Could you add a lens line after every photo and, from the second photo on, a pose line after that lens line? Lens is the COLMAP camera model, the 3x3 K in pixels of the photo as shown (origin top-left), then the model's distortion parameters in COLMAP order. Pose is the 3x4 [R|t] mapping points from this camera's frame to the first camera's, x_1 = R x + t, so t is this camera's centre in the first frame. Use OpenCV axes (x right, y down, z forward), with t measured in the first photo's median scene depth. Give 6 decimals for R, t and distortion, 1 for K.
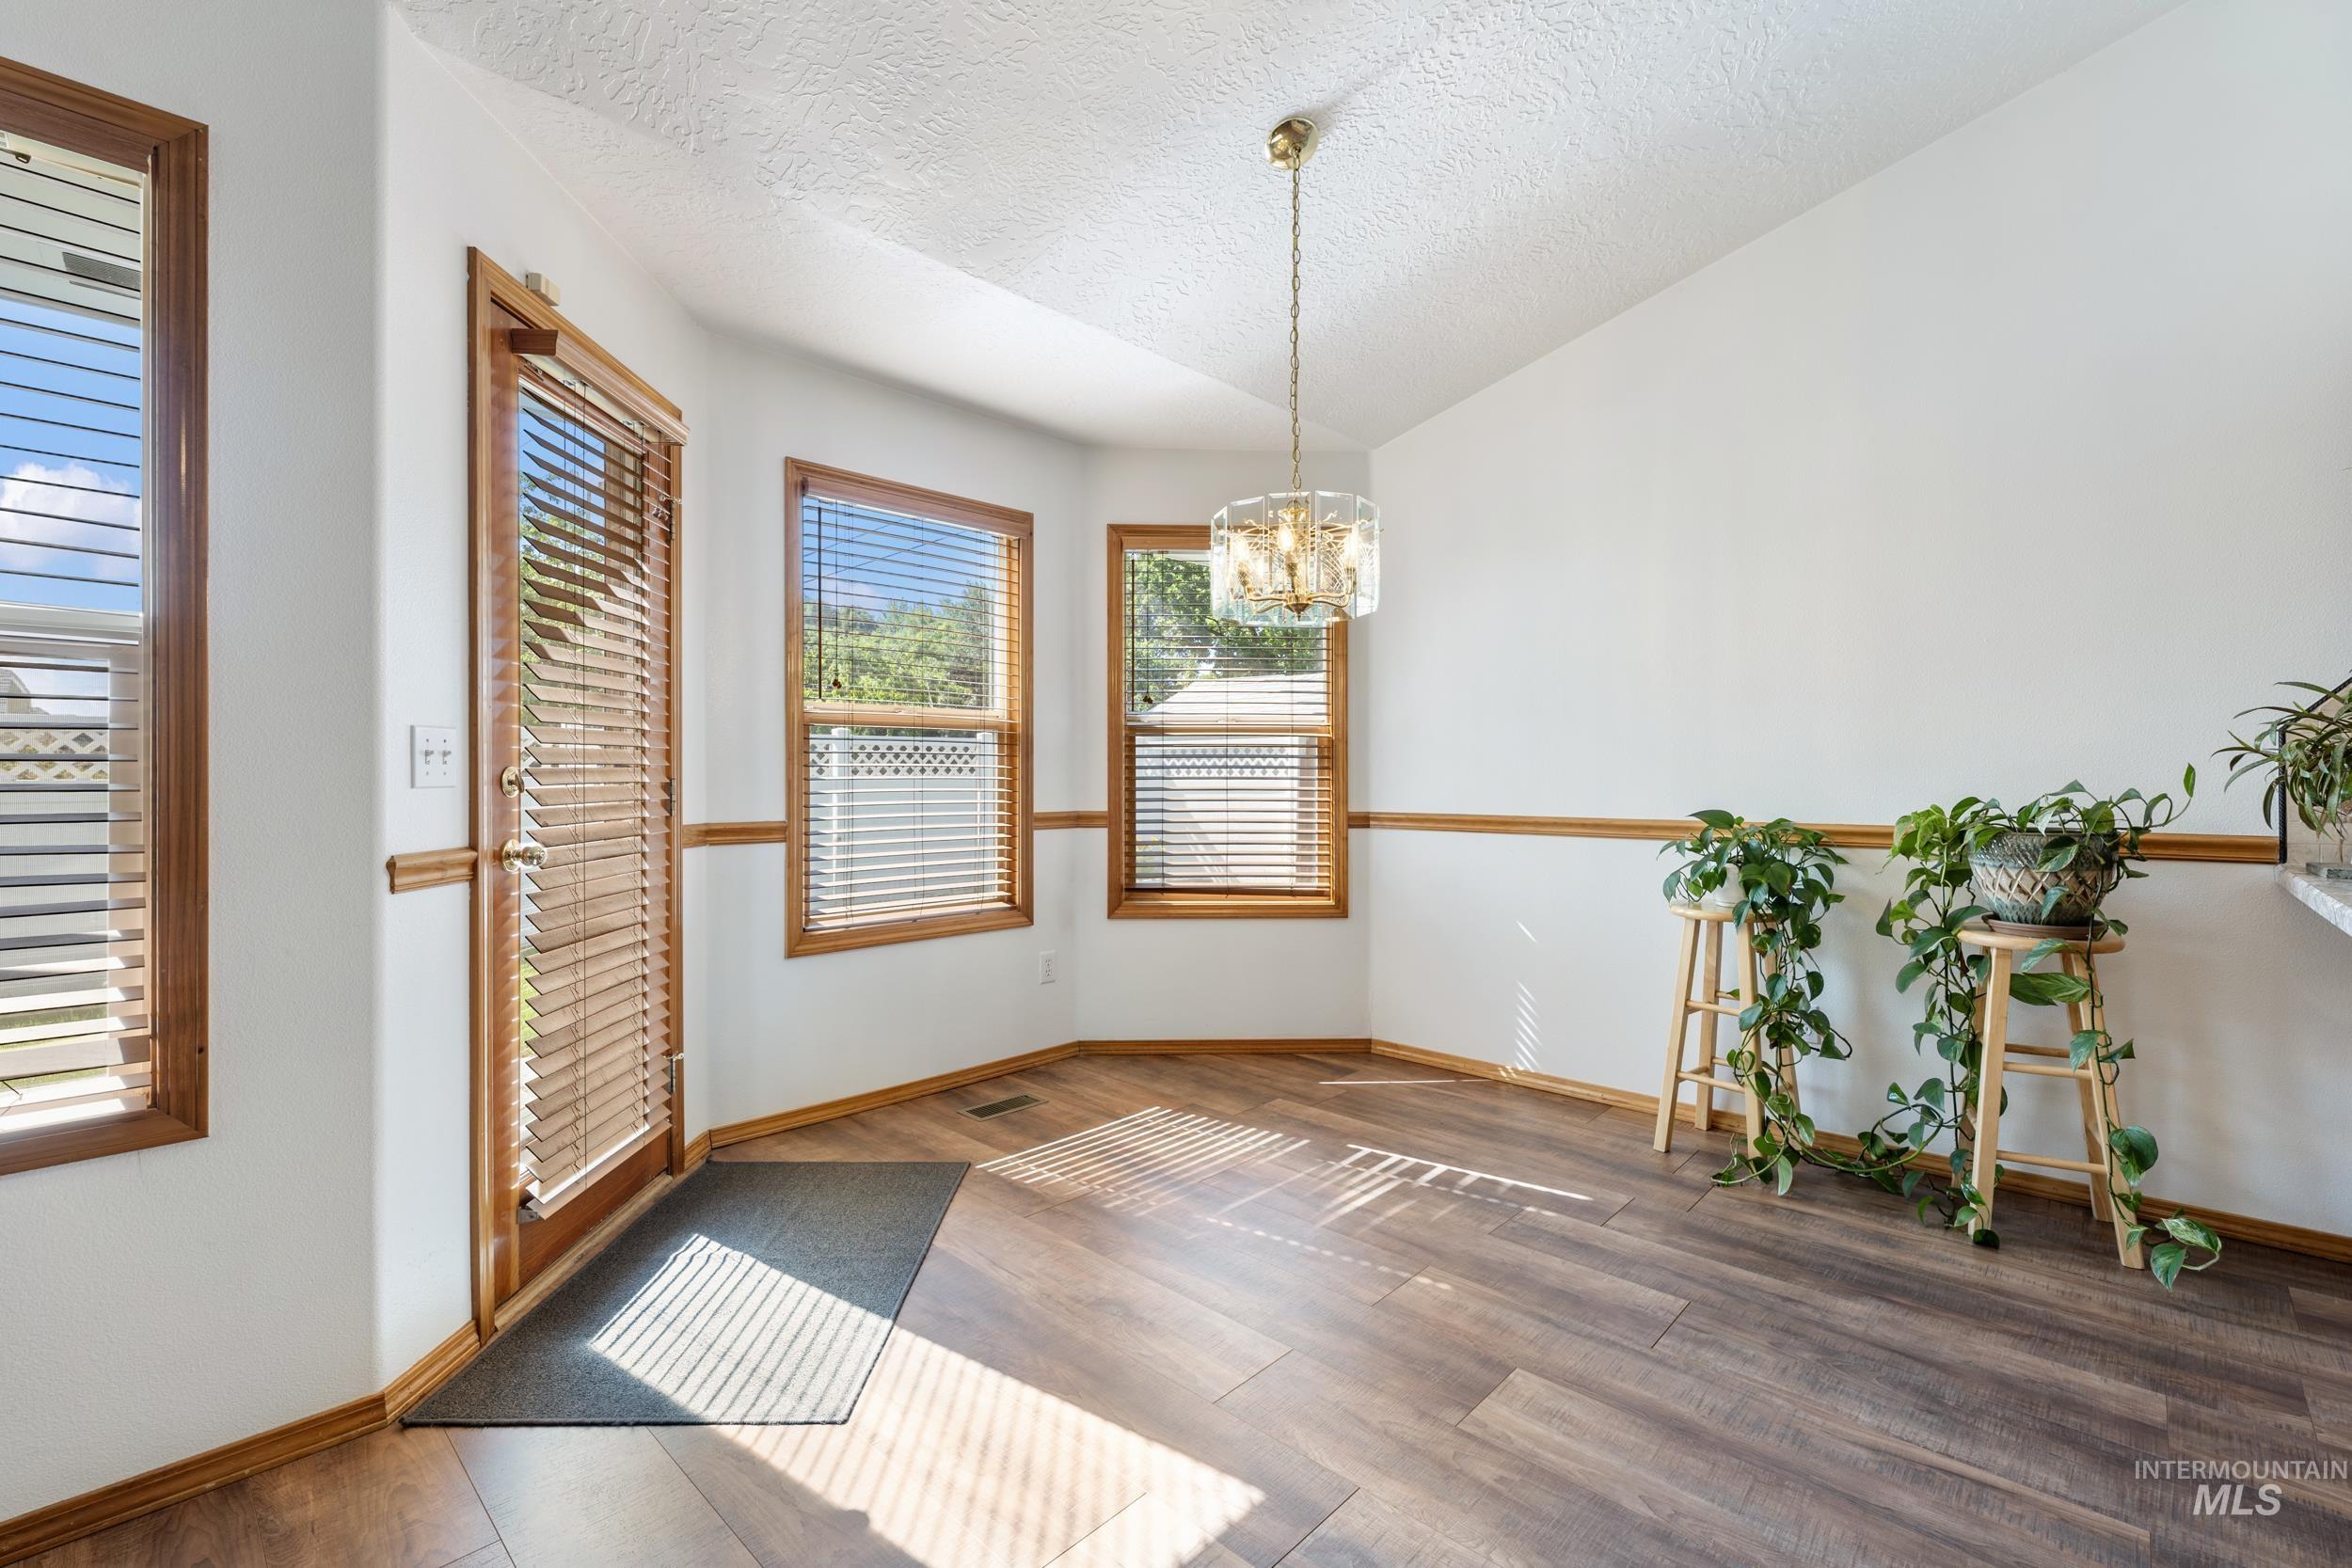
lens RADIAL K [[1015.7, 0, 1179.3], [0, 1015.7, 775.2], [0, 0, 1]] dist [0.000069, -0.000017]
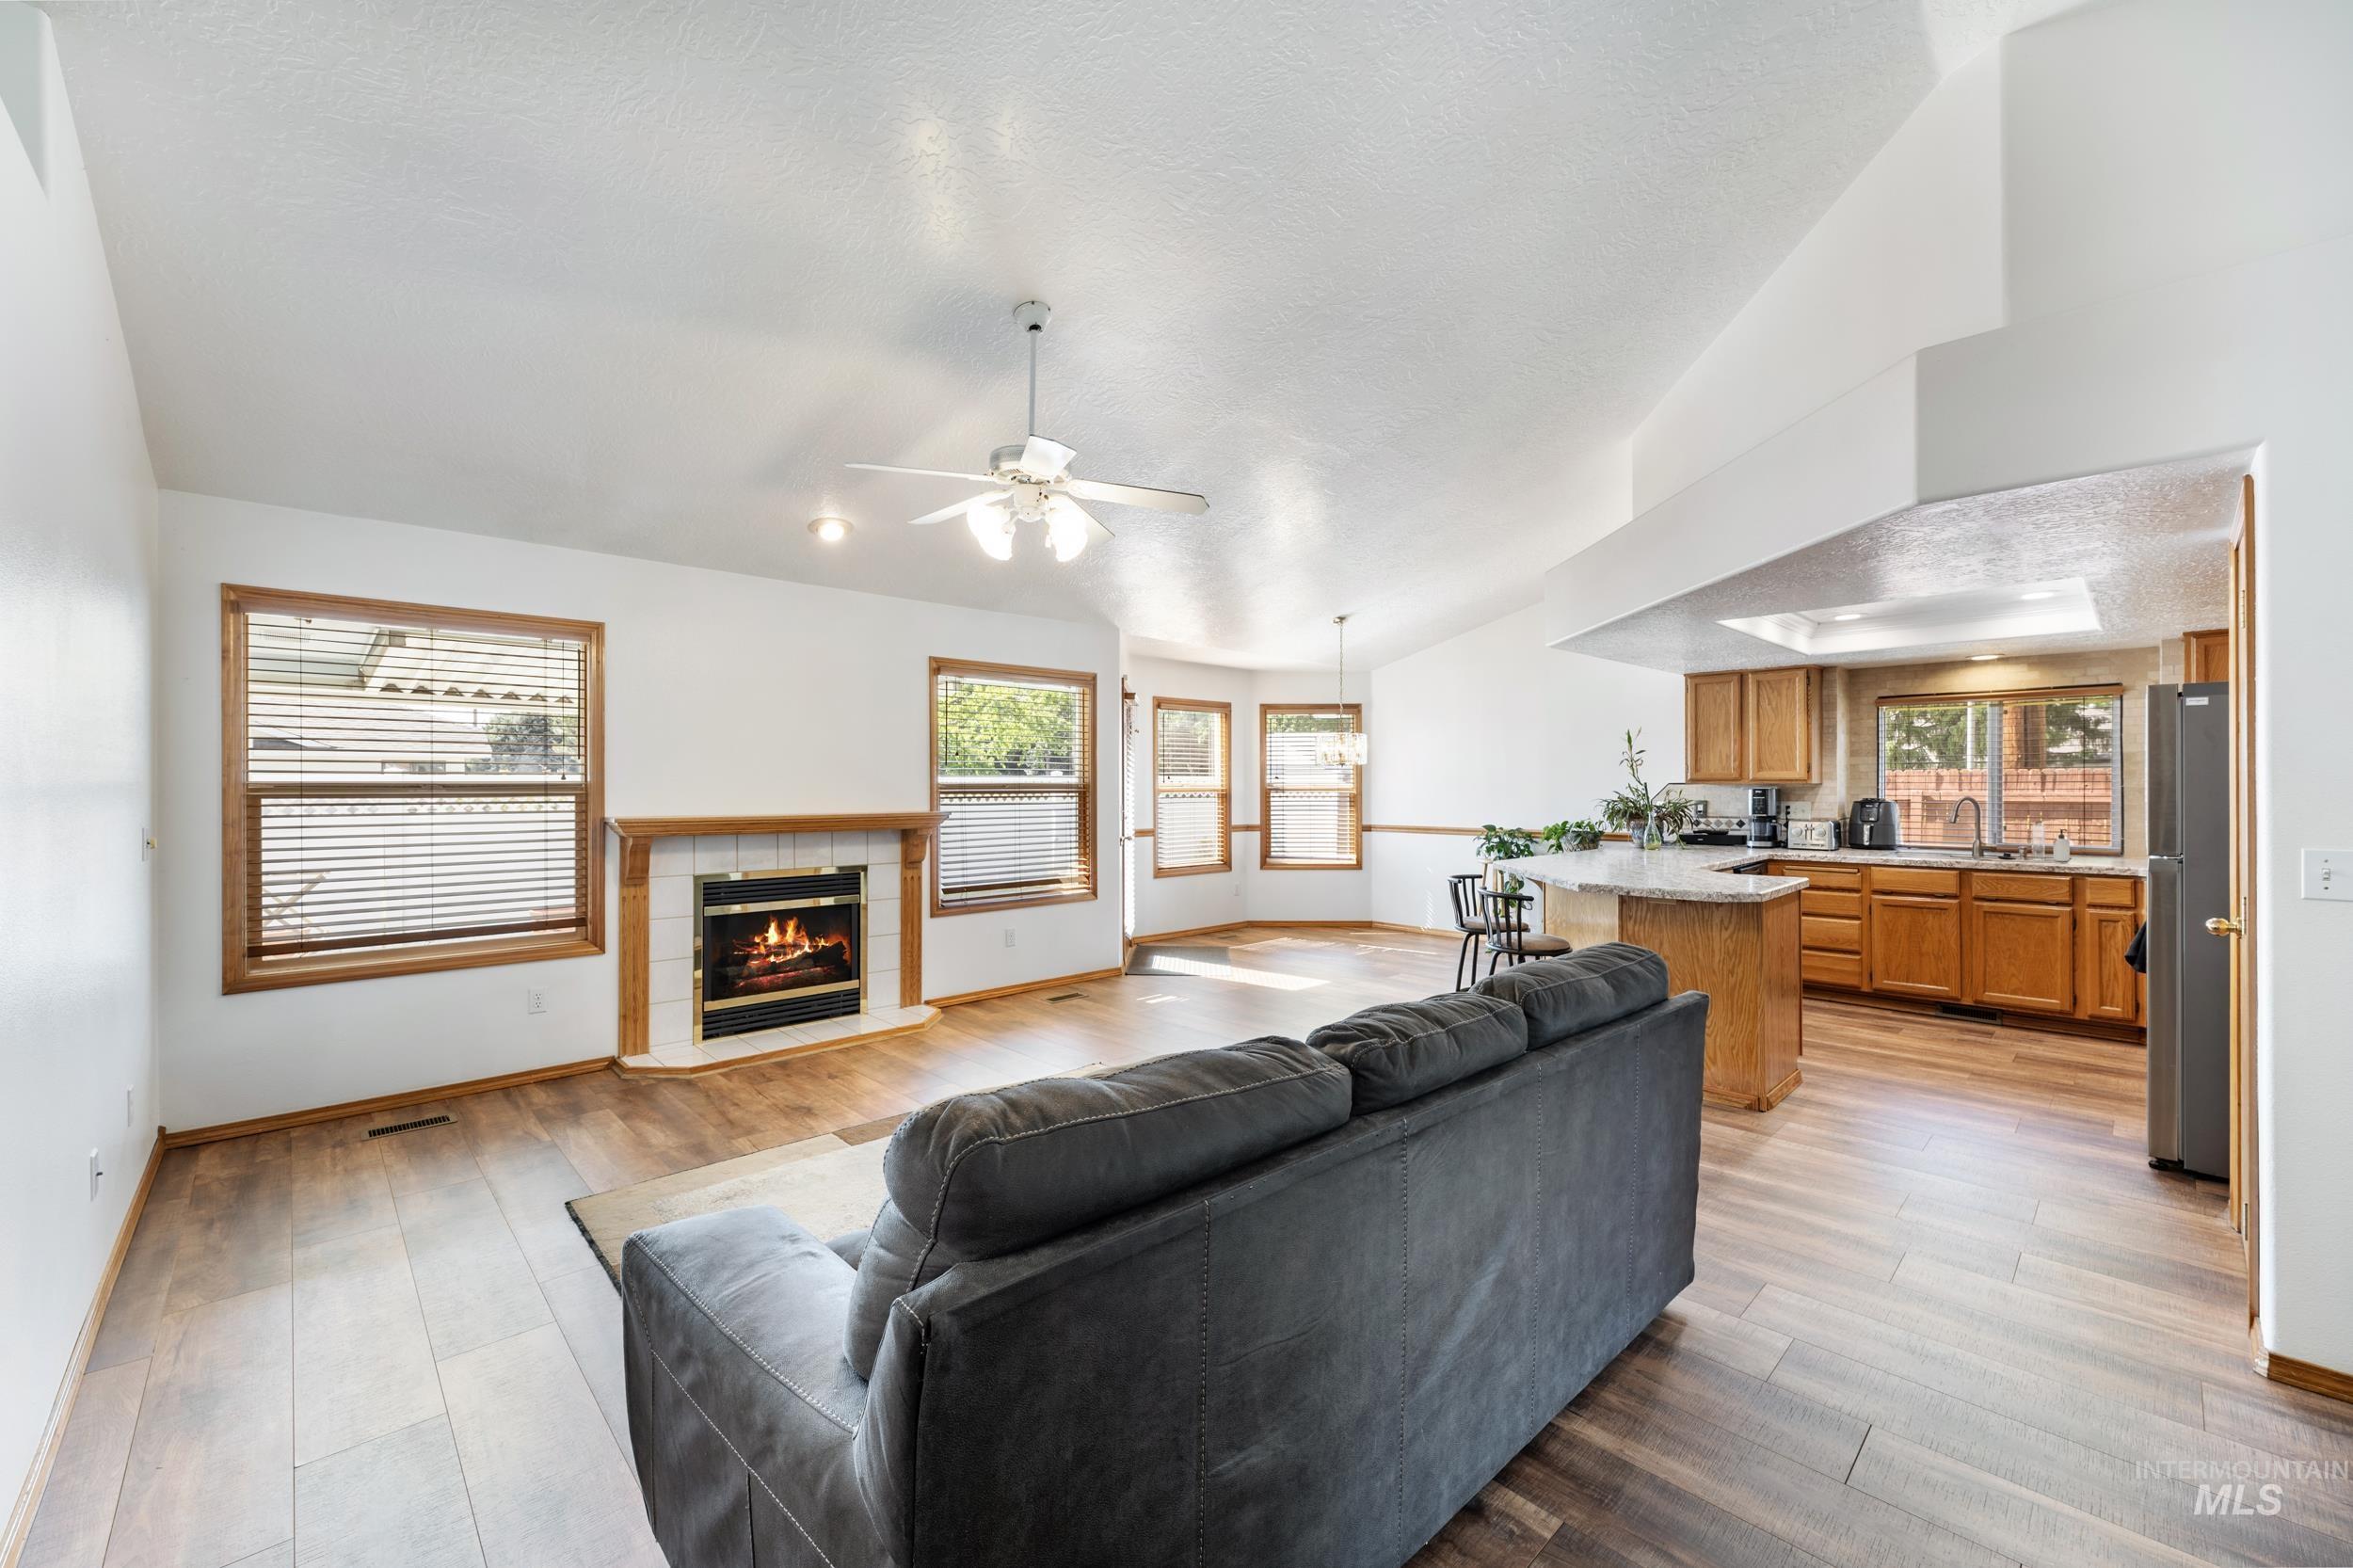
lens RADIAL K [[929.8, 0, 1176.5], [0, 929.8, 784.0], [0, 0, 1]] dist [-0.000306, -0.000048]
pose [[0.998740, -0.001699, -0.050158, -0.205775], [0.001604, 0.999997, -0.001923, -0.072855], [0.050161, 0.001840, 0.998739, -1.561820]]
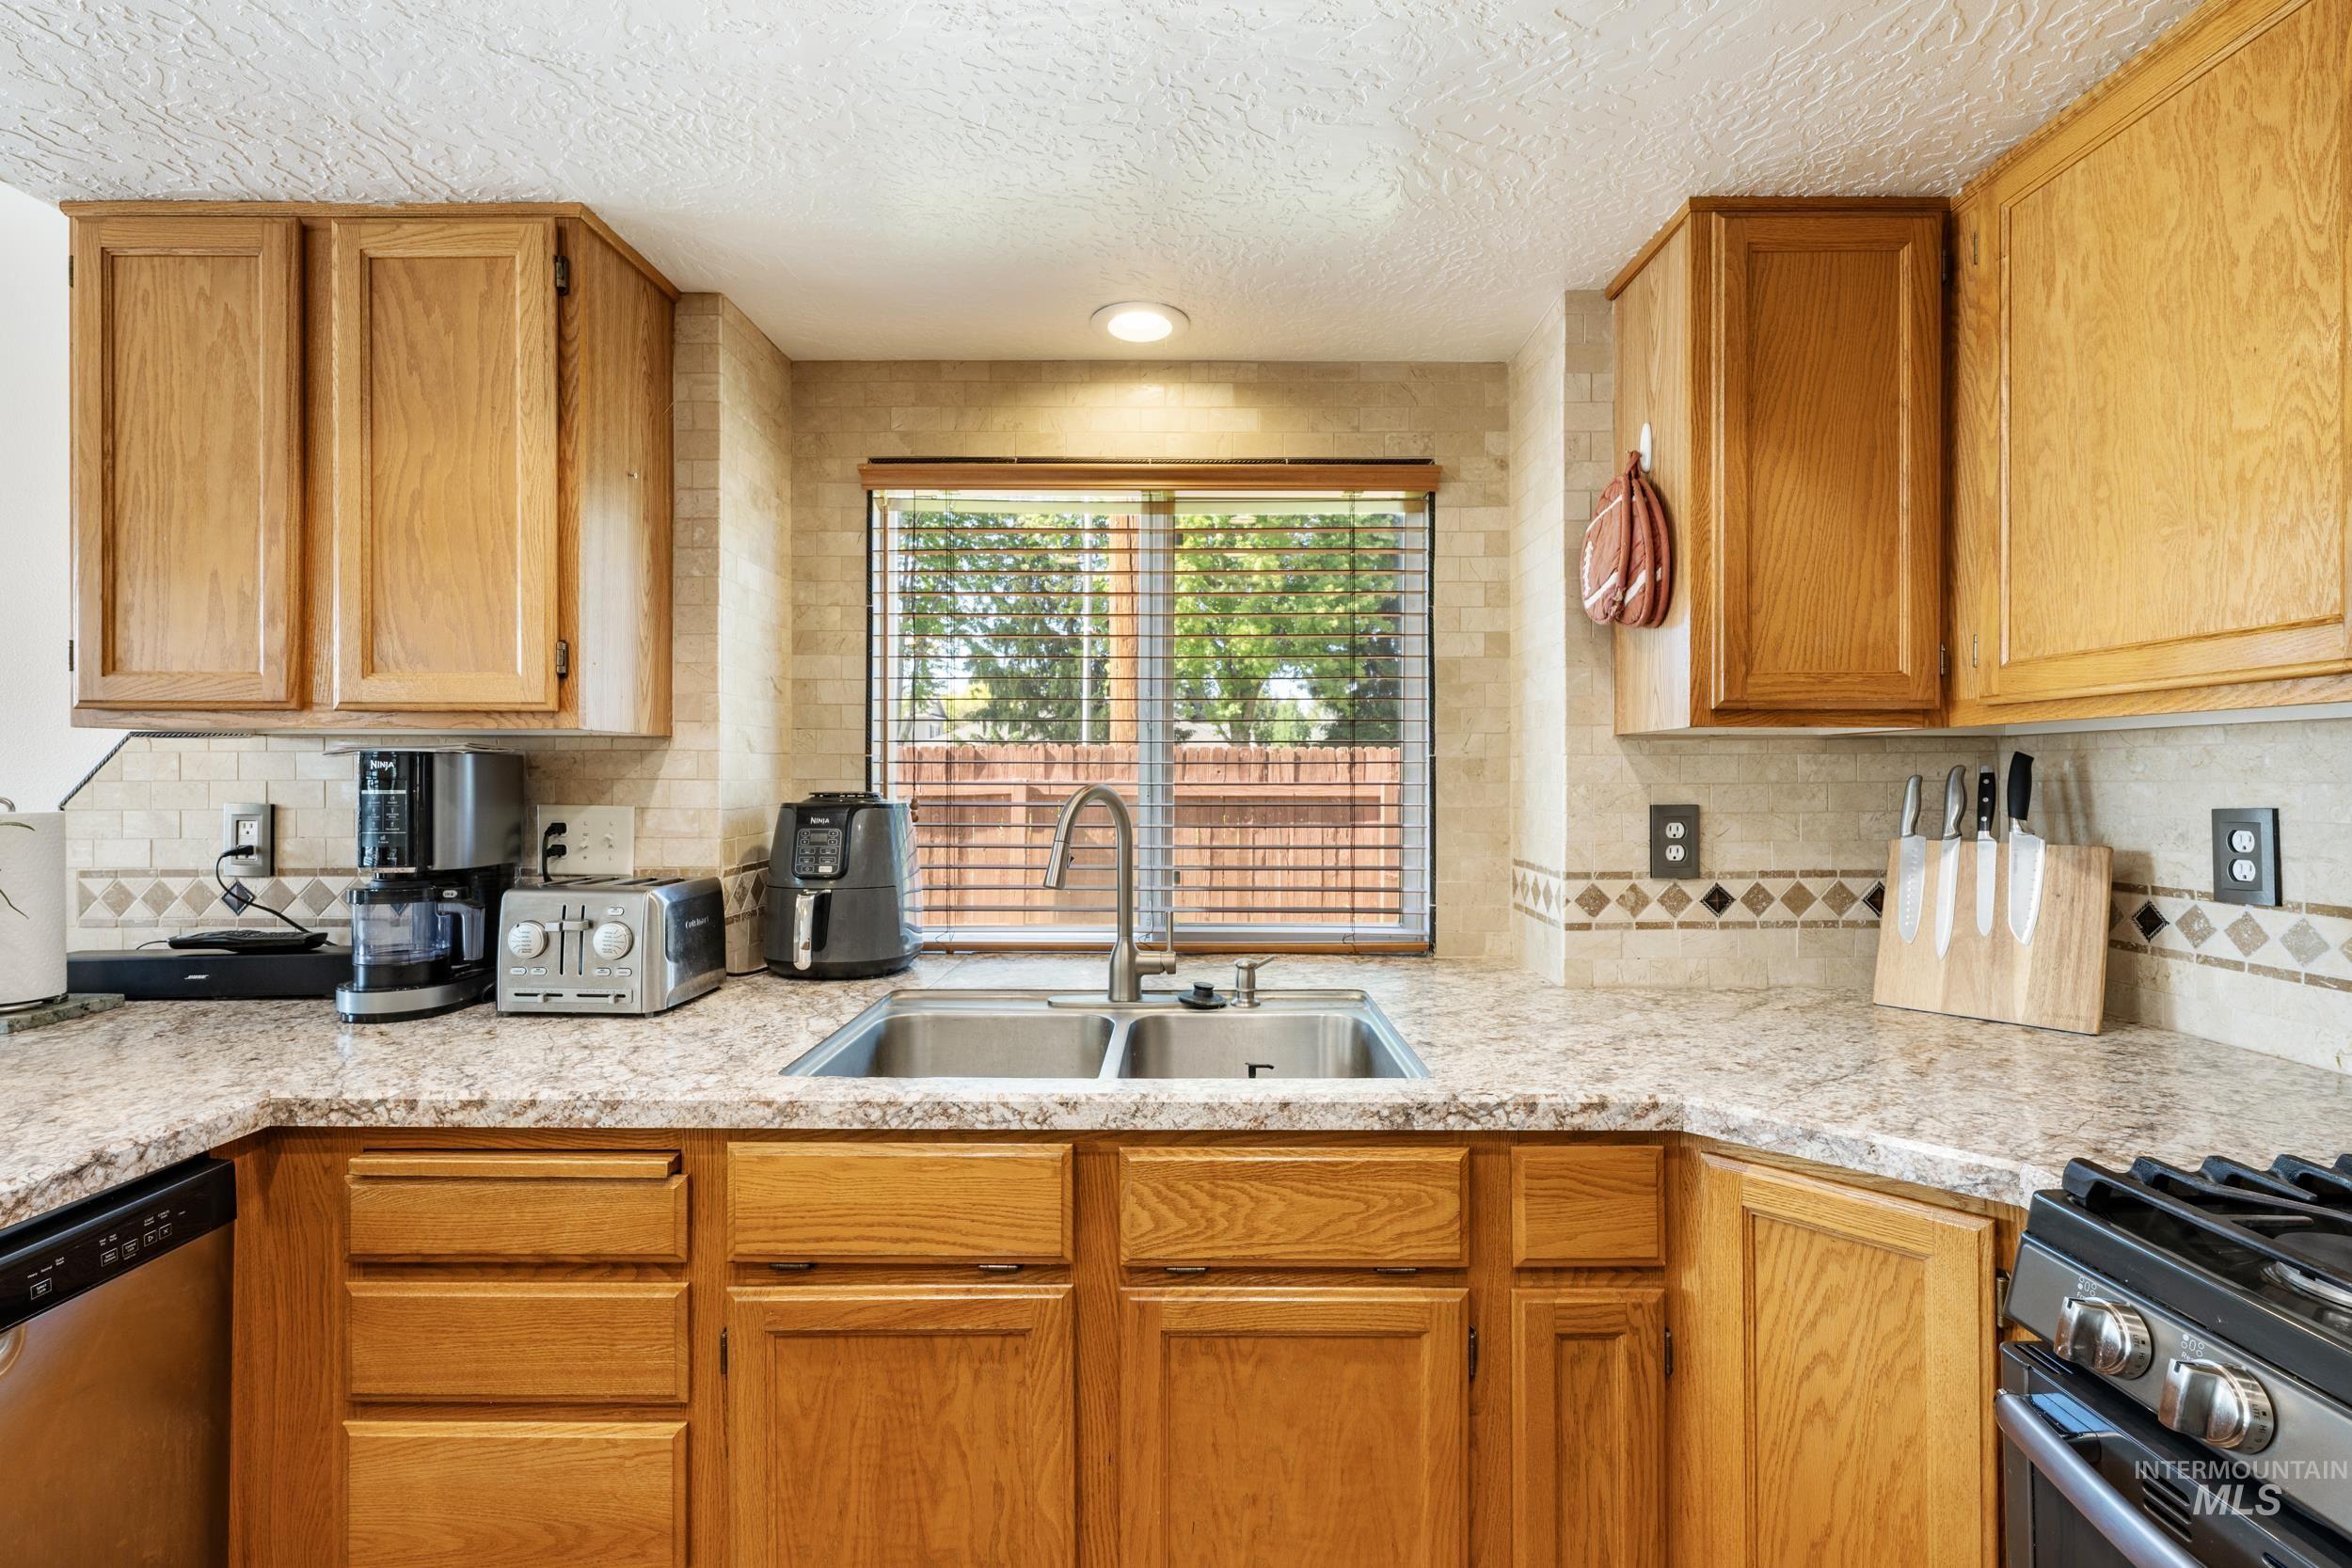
lens RADIAL K [[1082.9, 0, 1176.0], [0, 1082.9, 784.0], [0, 0, 1]] dist [-0.000082, -0.000065]
pose [[0.735375, -0.003360, 0.677652, 0.897166], [-0.001479, 0.999977, 0.006563, -0.053359], [-0.677659, -0.005828, 0.735353, -0.109422]]
